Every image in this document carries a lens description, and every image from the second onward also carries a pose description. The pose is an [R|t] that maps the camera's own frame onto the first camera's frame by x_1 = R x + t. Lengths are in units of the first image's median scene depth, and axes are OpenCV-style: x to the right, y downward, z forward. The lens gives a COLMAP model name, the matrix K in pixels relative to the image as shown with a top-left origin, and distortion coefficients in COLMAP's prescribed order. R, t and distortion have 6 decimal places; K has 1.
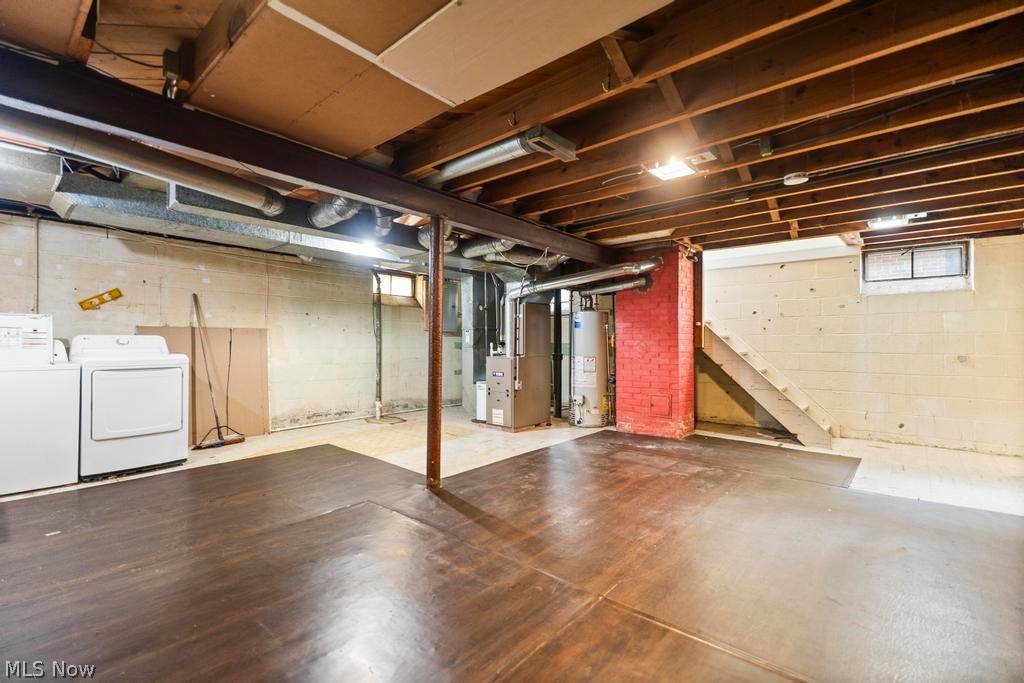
lens RADIAL K [[451.8, 0, 512.0], [0, 451.8, 341.5], [0, 0, 1]] dist [0.002149, 0.000203]
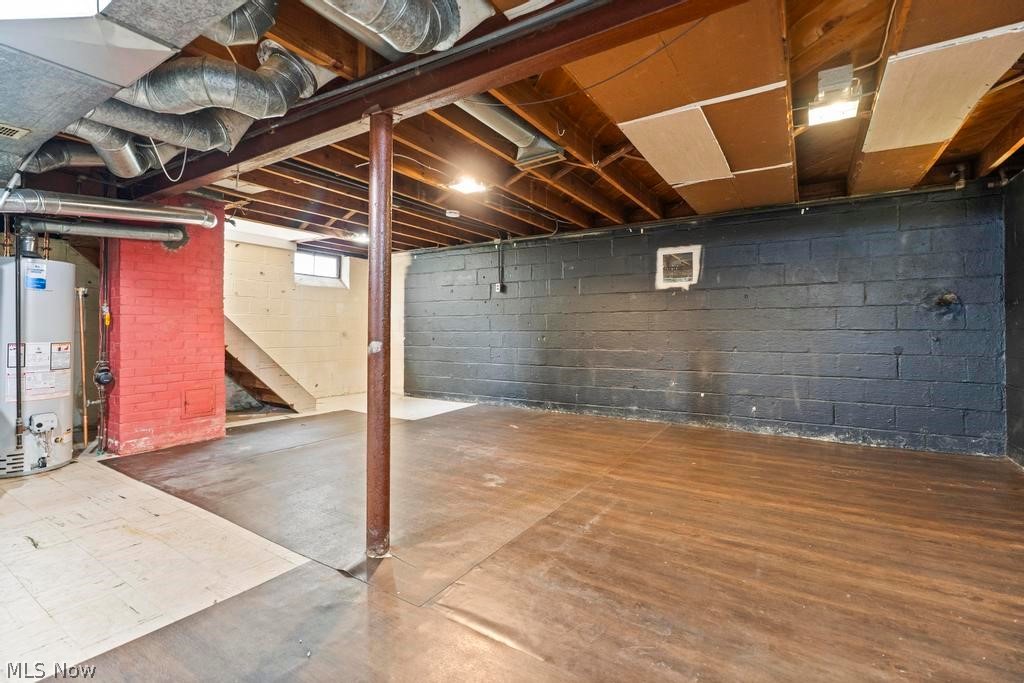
lens RADIAL K [[464.8, 0, 509.1], [0, 464.8, 324.8], [0, 0, 1]] dist [0.000262, 0.000129]
pose [[-0.140460, 0.007335, 0.990059, -0.581881], [-0.009970, 0.999911, -0.008823, 0.013981], [-0.990036, -0.011110, -0.140374, 0.643529]]
